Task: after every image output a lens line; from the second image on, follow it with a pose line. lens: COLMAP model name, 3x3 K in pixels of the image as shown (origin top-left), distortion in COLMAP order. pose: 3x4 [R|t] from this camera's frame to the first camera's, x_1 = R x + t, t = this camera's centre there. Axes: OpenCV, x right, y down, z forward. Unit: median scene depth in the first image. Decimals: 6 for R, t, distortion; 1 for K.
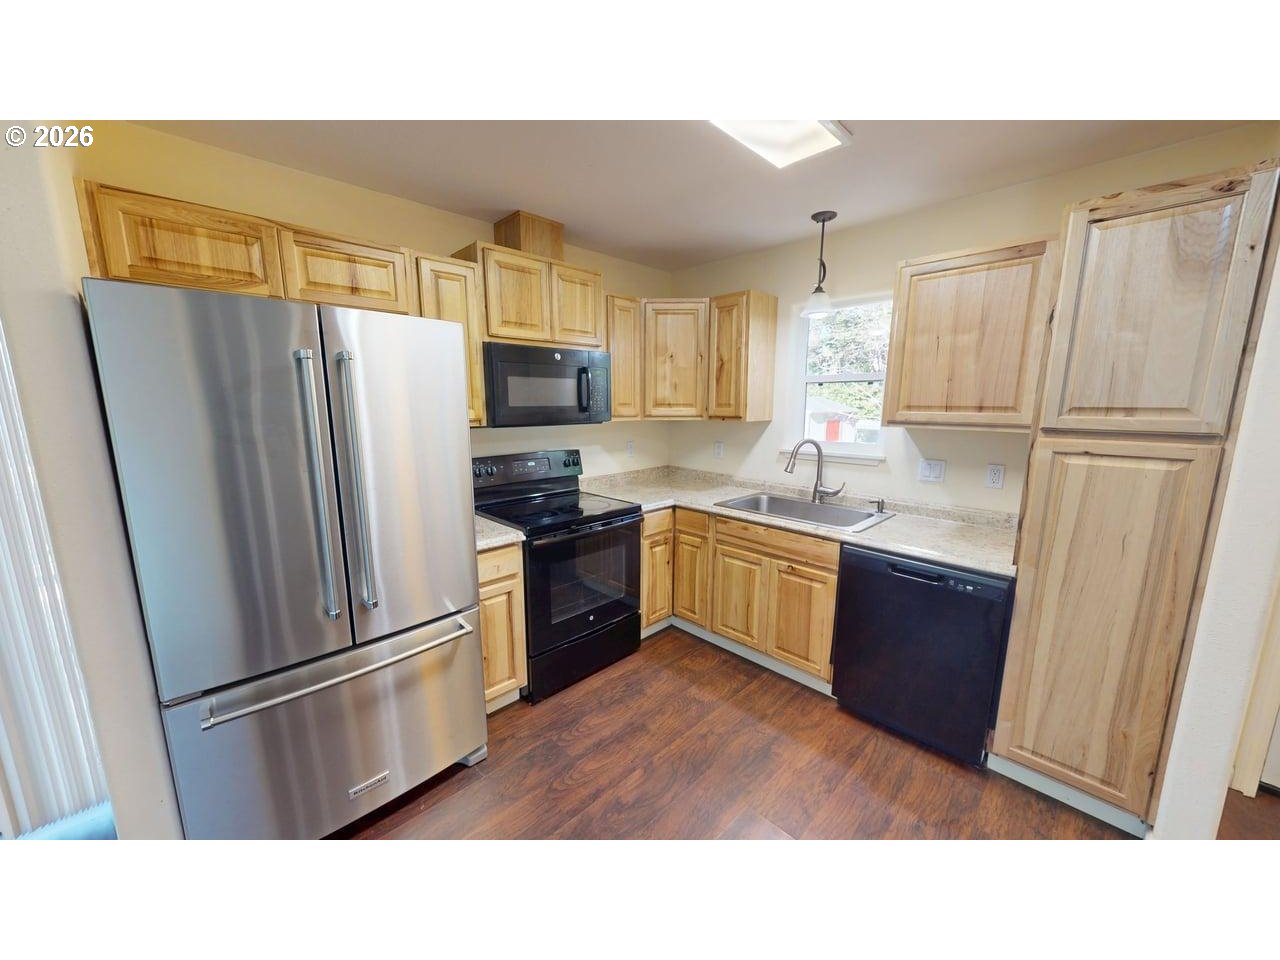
lens RADIAL K [[466.6, 0, 636.9], [0, 466.6, 479.9], [0, 0, 1]] dist [-0.000639, 0.000006]
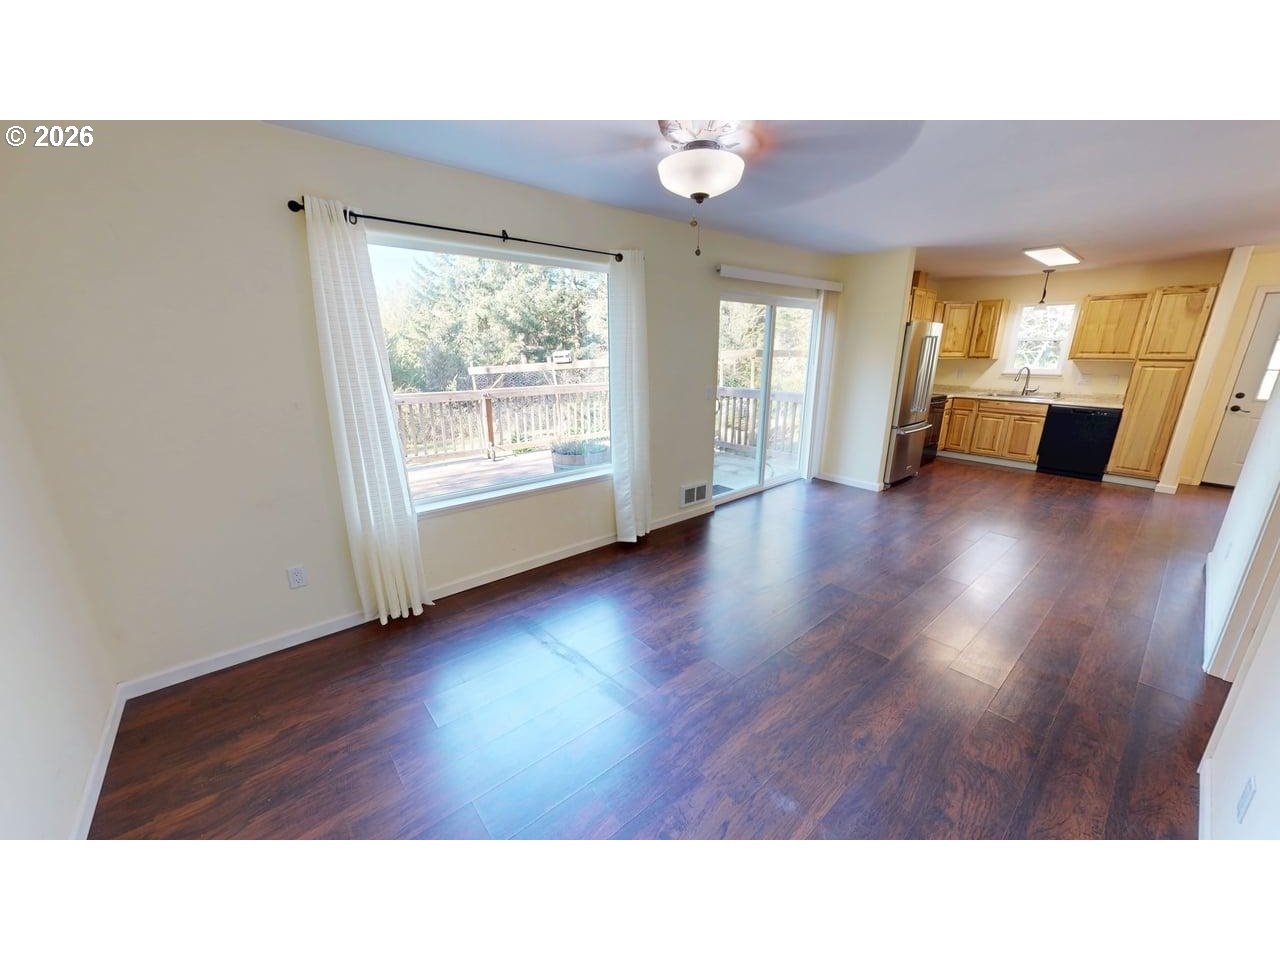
lens RADIAL K [[466.6, 0, 637.4], [0, 466.6, 480.0], [0, 0, 1]] dist [-0.000639, 0.000006]
pose [[0.997639, 0.019528, -0.065846, -1.570673], [-0.012494, 0.994332, 0.105586, 0.283843], [0.067535, -0.104514, 0.992228, -1.674714]]
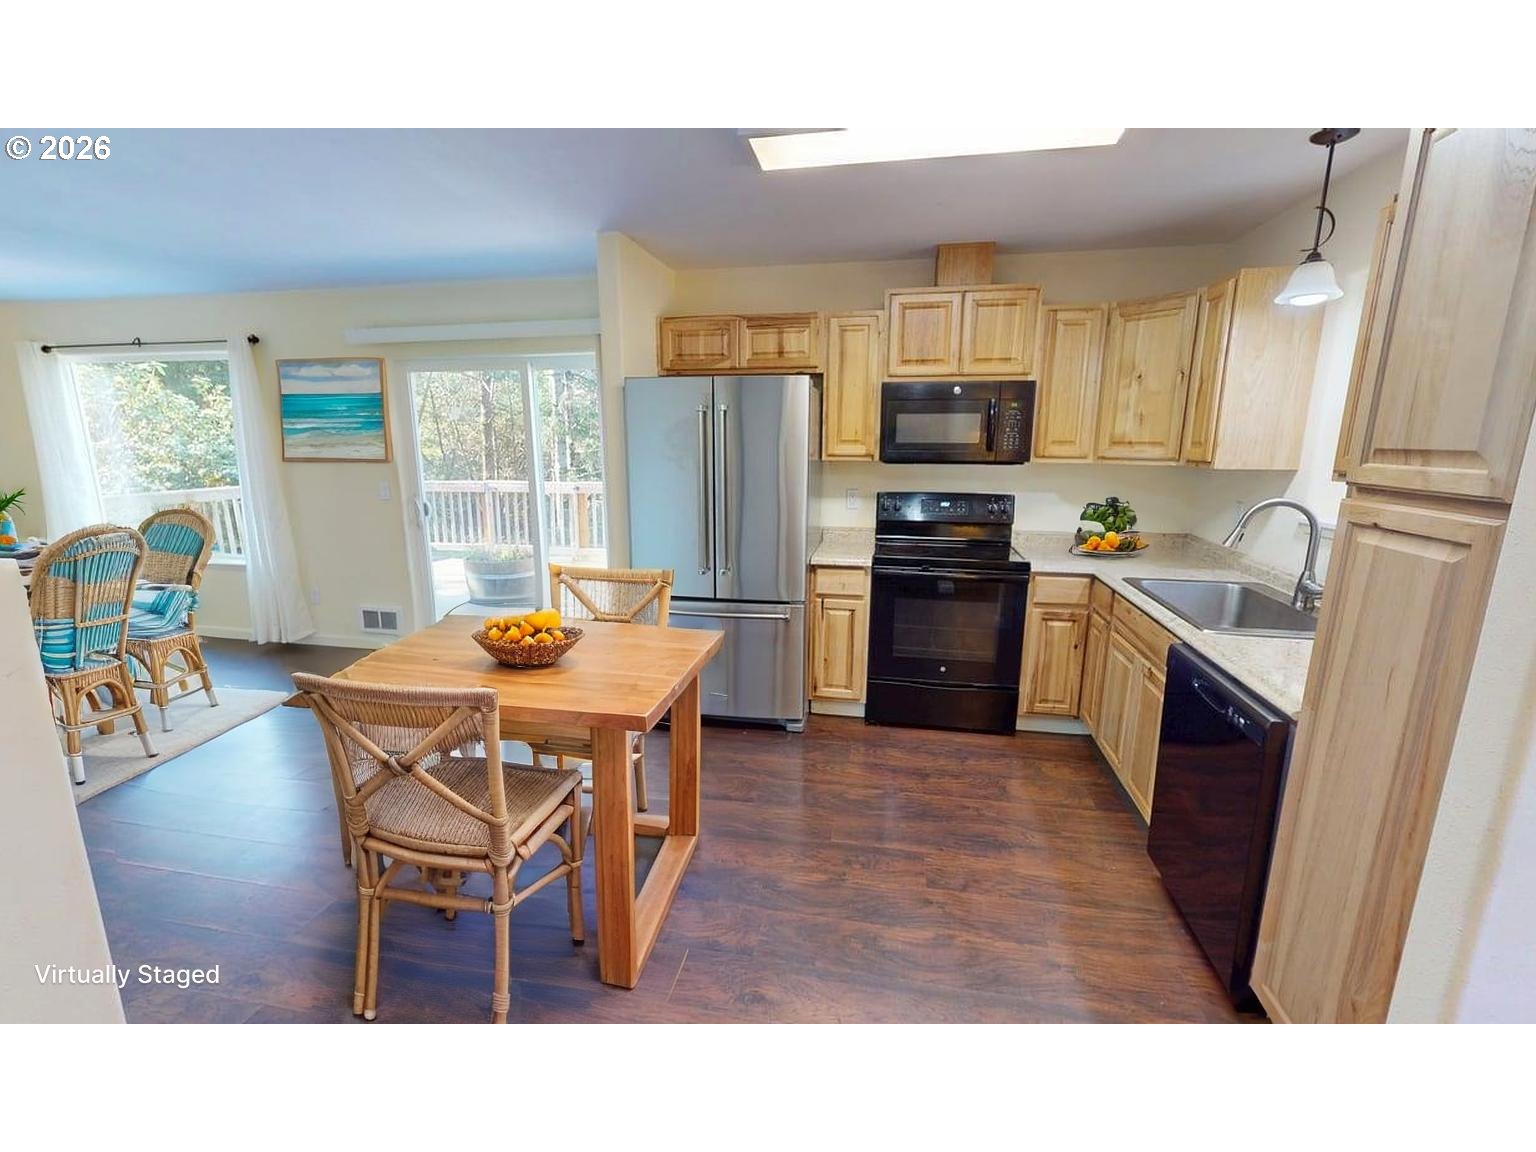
lens RADIAL K [[662.4, 0, 771.6], [0, 662.4, 577.4], [0, 0, 1]] dist [0.000635, 0.000477]
pose [[0.572040, 0.171147, -0.802171, 0.799990], [-0.139481, 0.984042, 0.110484, 0.014457], [0.808279, 0.048686, 0.586783, -0.082299]]
